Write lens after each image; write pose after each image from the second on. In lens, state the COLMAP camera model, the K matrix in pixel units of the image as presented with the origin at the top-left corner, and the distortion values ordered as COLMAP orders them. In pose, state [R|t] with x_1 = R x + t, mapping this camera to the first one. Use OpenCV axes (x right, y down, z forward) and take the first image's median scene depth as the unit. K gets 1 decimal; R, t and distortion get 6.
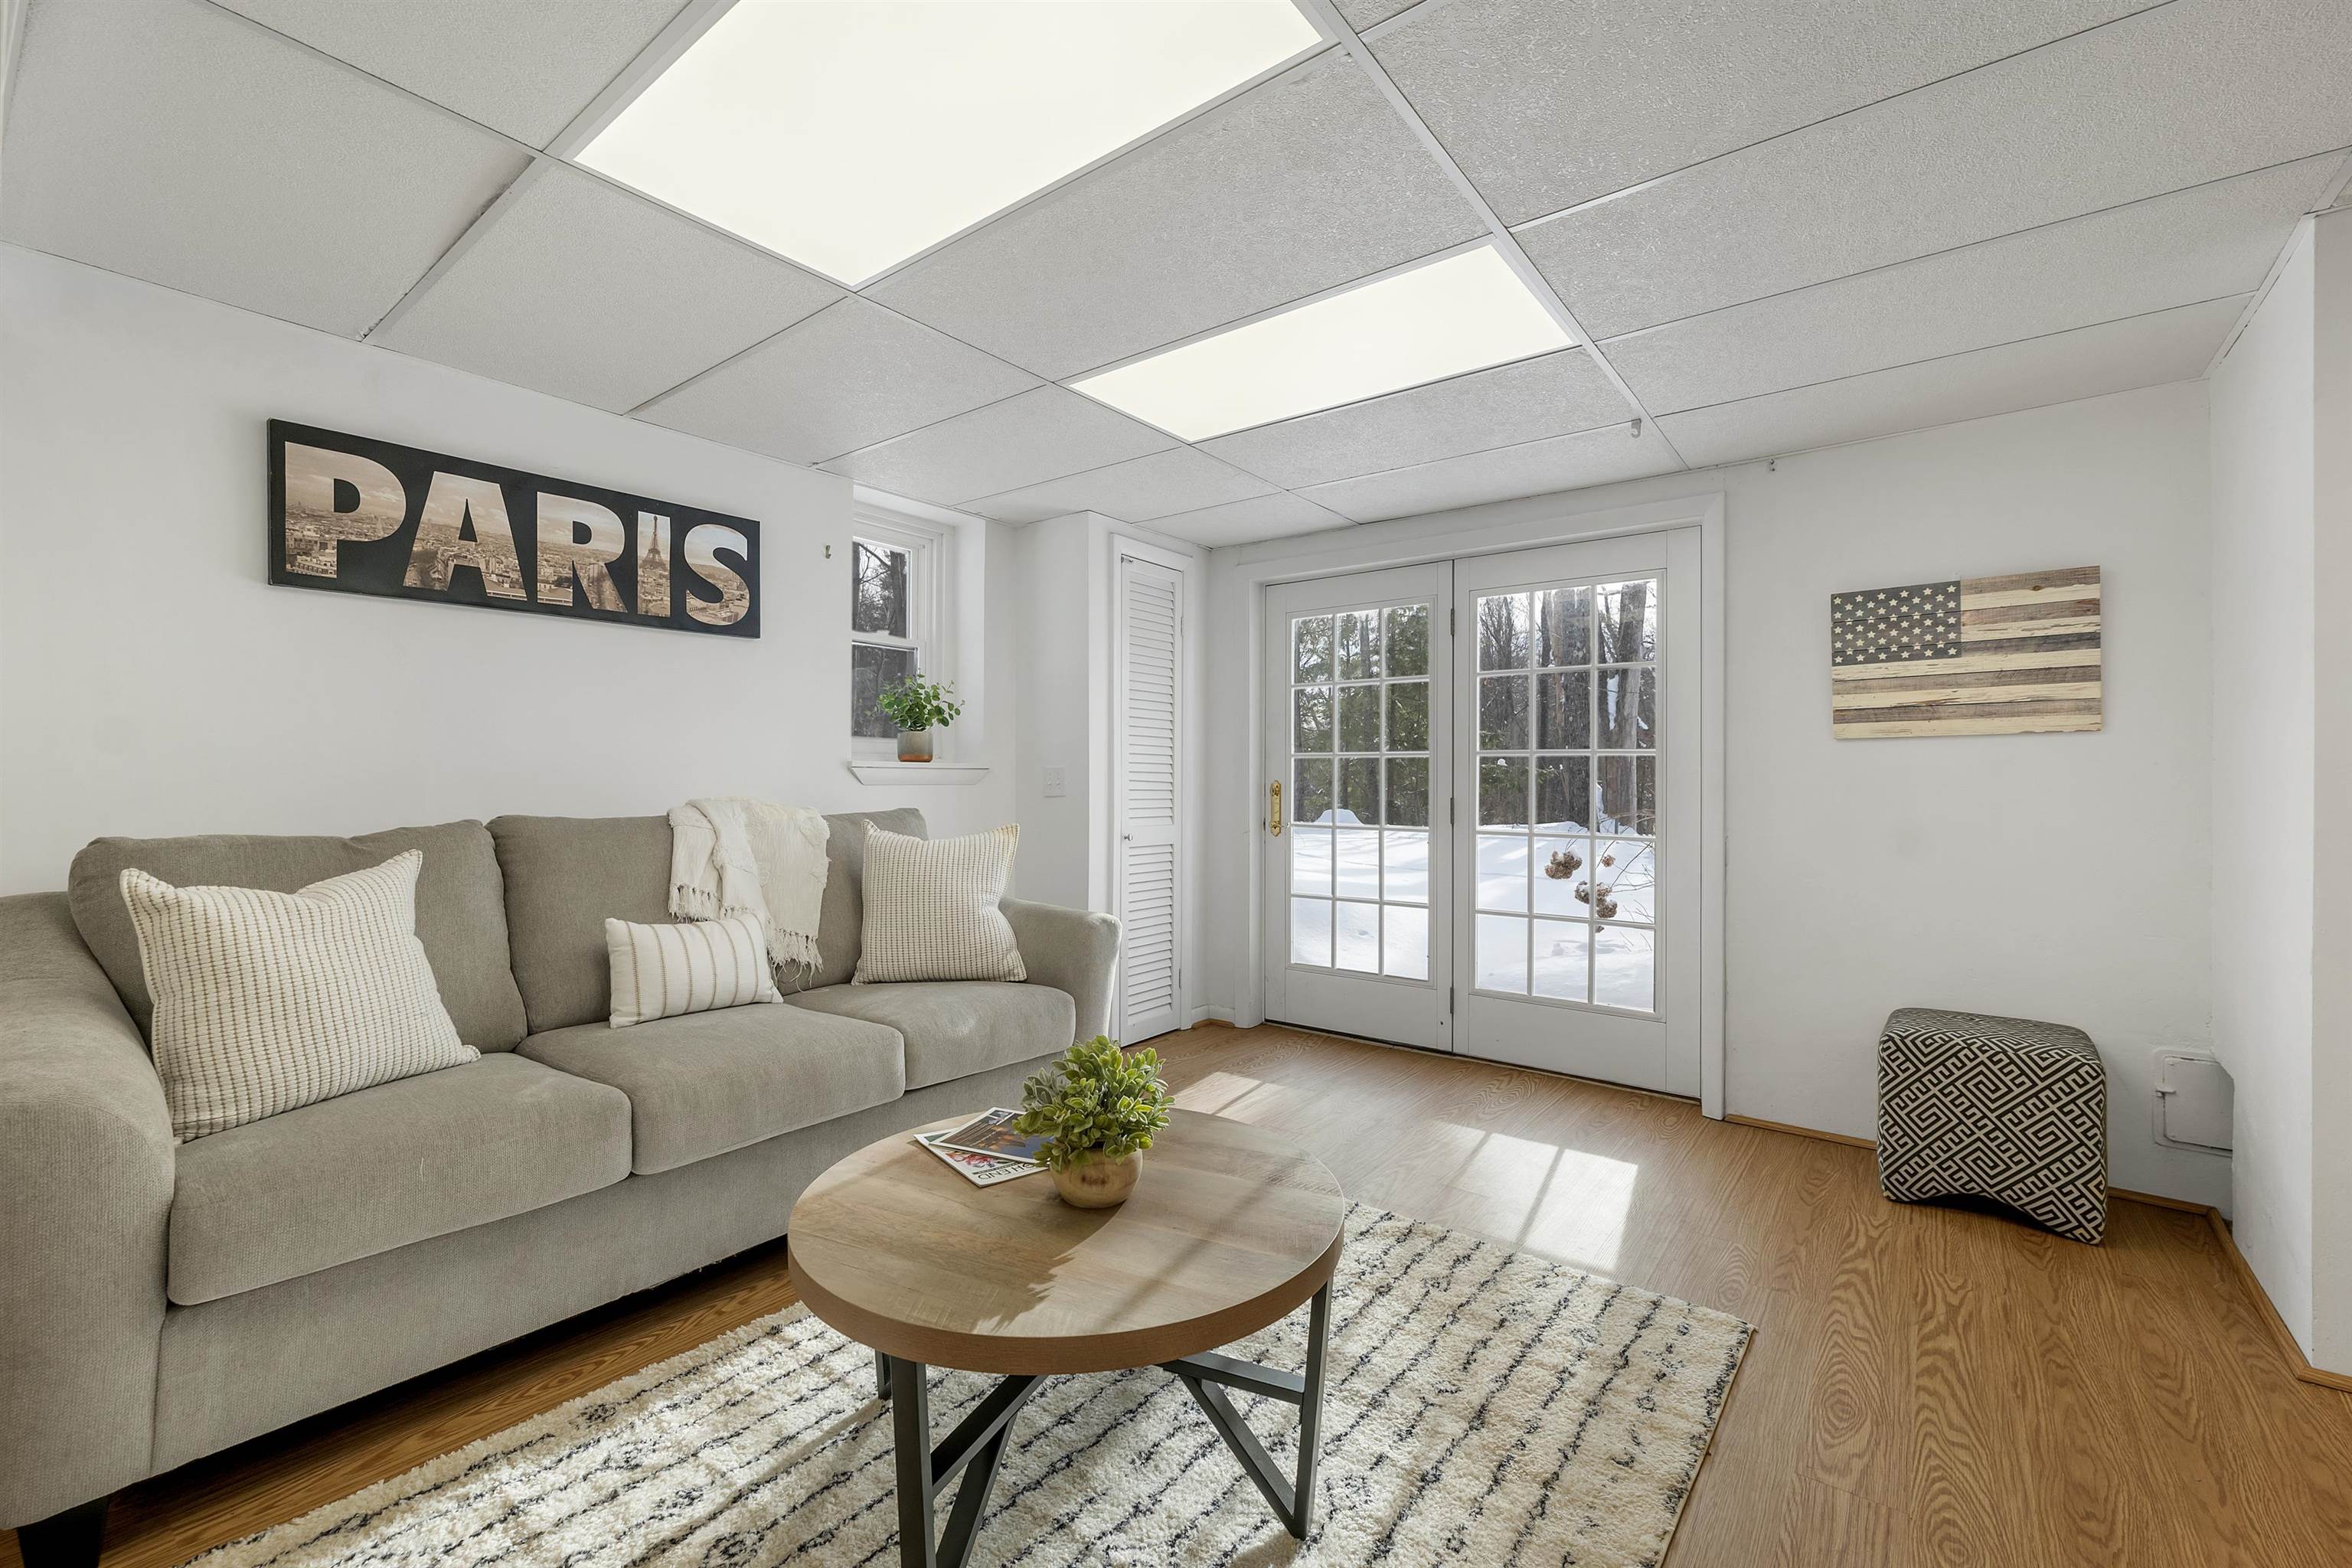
lens RADIAL K [[985.3, 0, 1177.2], [0, 985.3, 767.1], [0, 0, 1]] dist [0.003585, 0.000426]
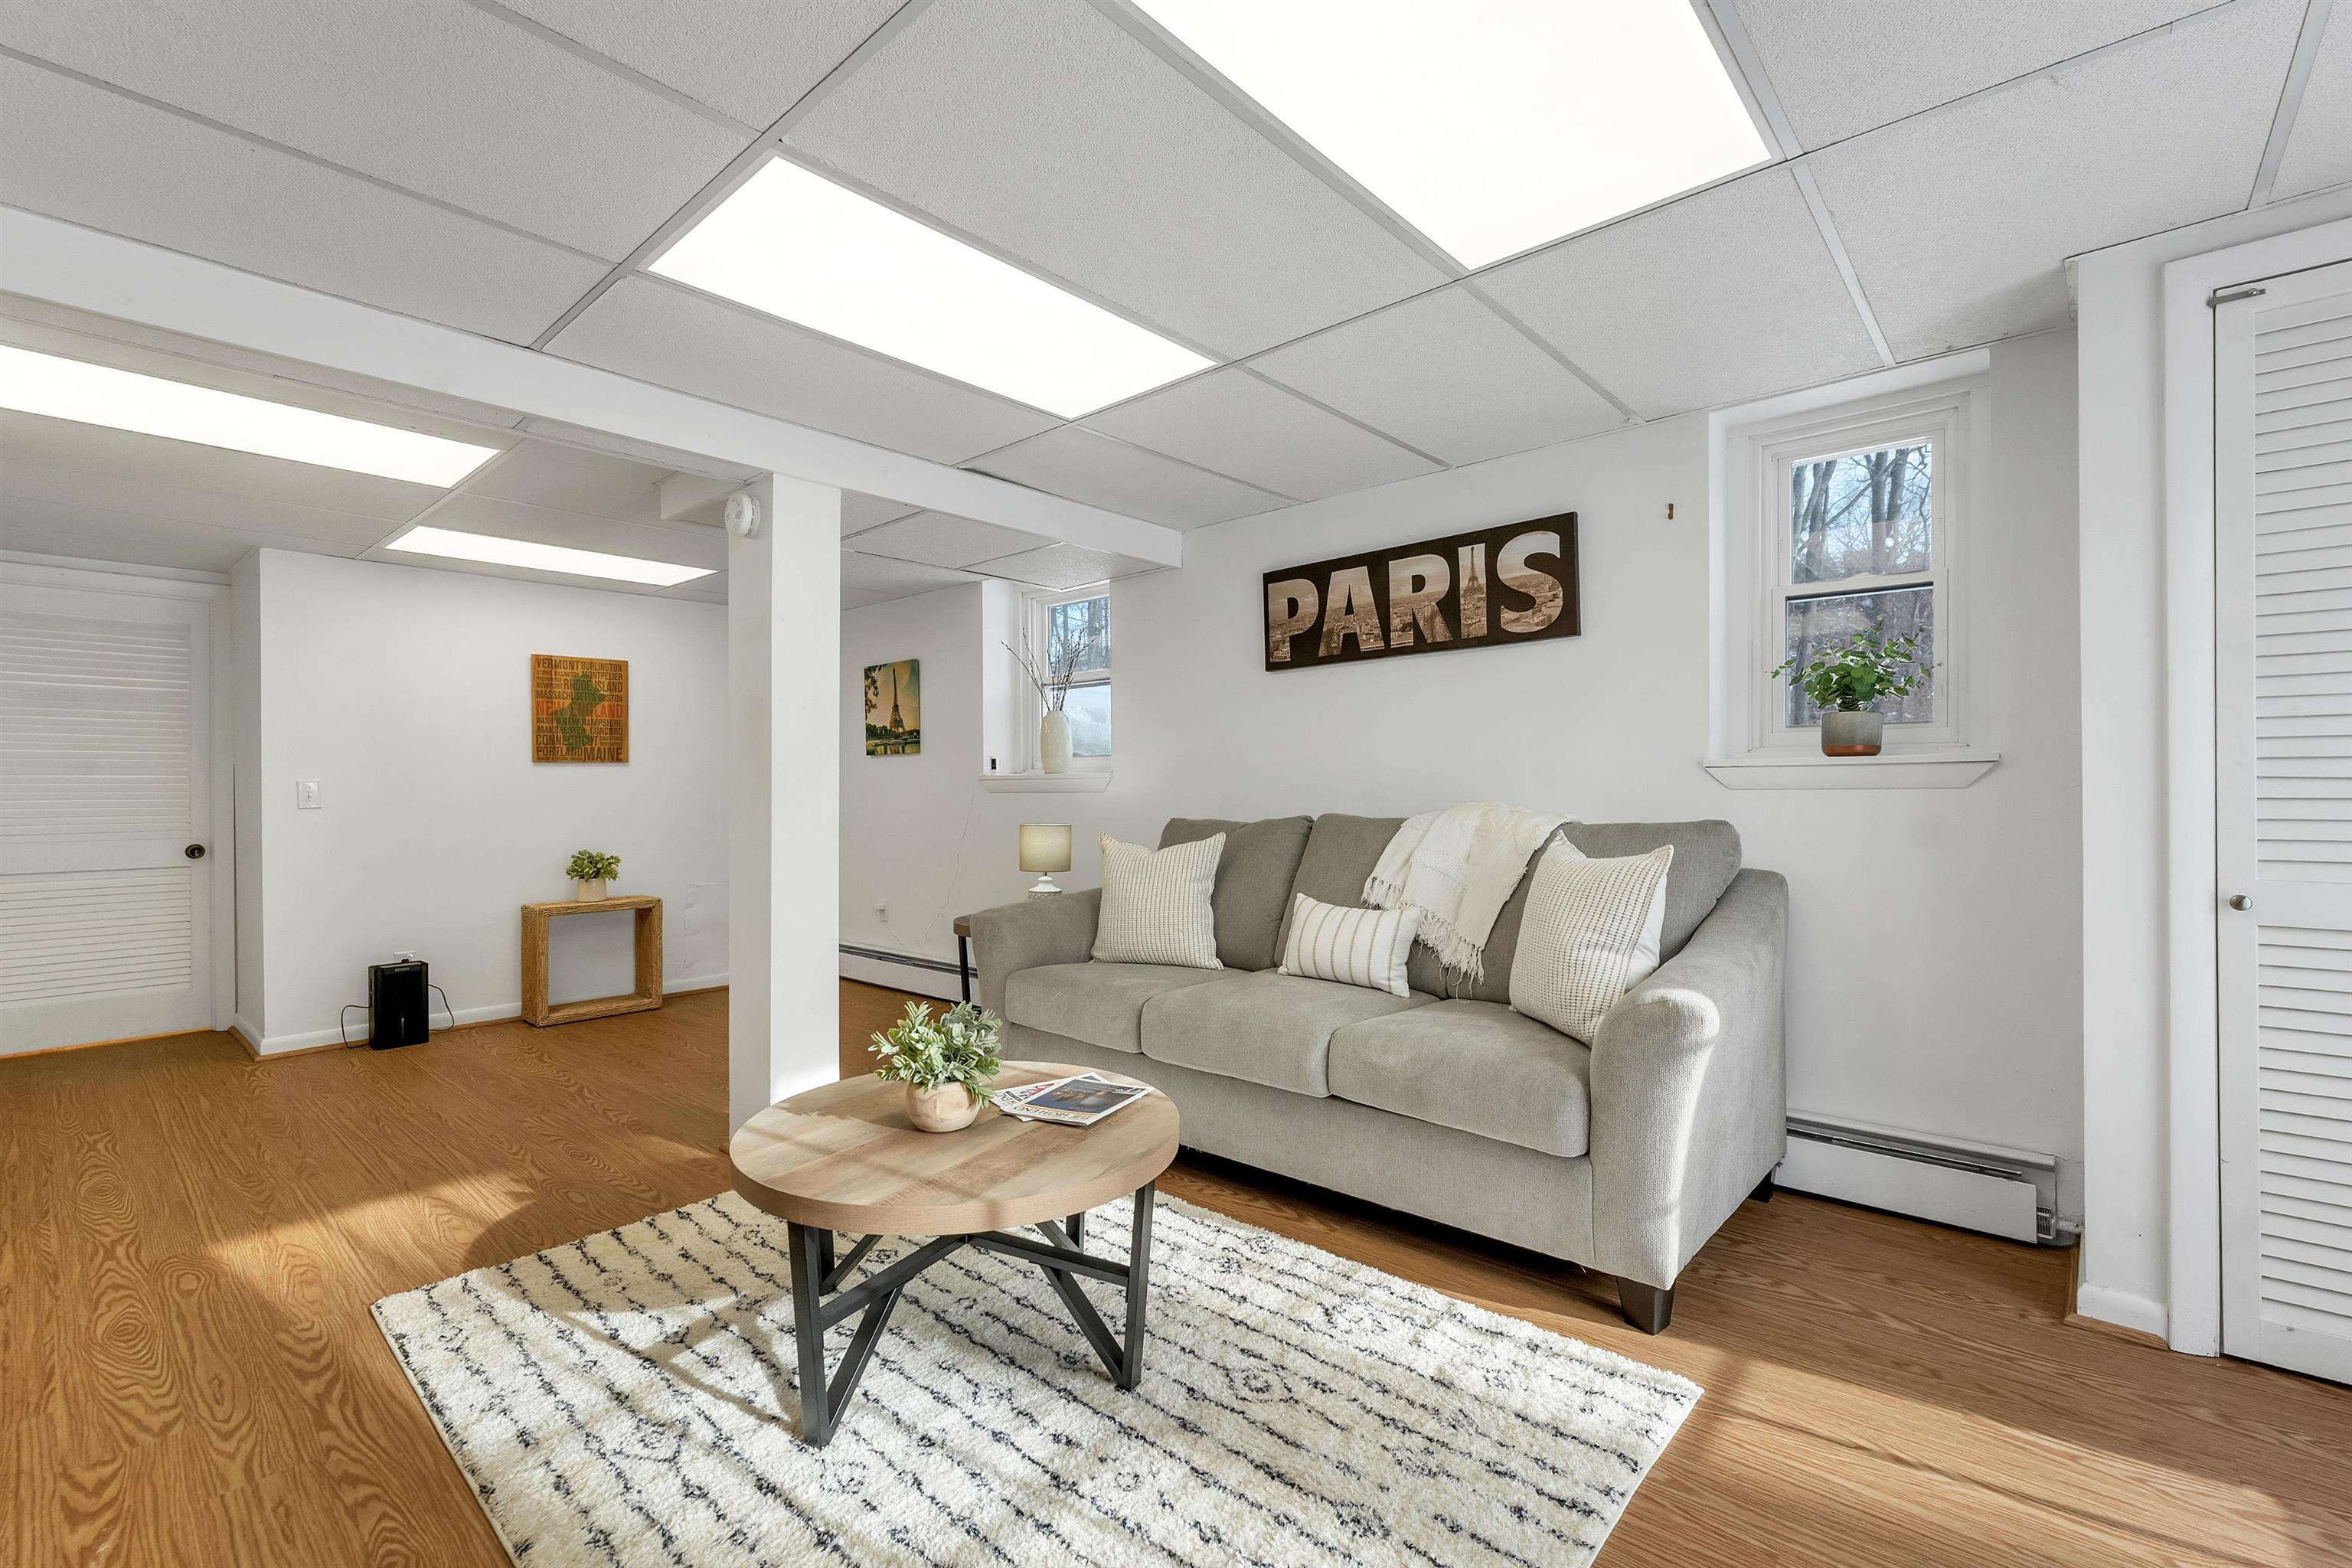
lens RADIAL K [[997.8, 0, 1171.7], [0, 997.8, 804.3], [0, 0, 1]] dist [0.000124, 0.000013]
pose [[-0.066344, 0.009783, -0.997749, 0.651074], [0.019685, 0.999770, 0.008494, 0.018124], [0.997603, -0.019077, -0.066521, 0.789001]]
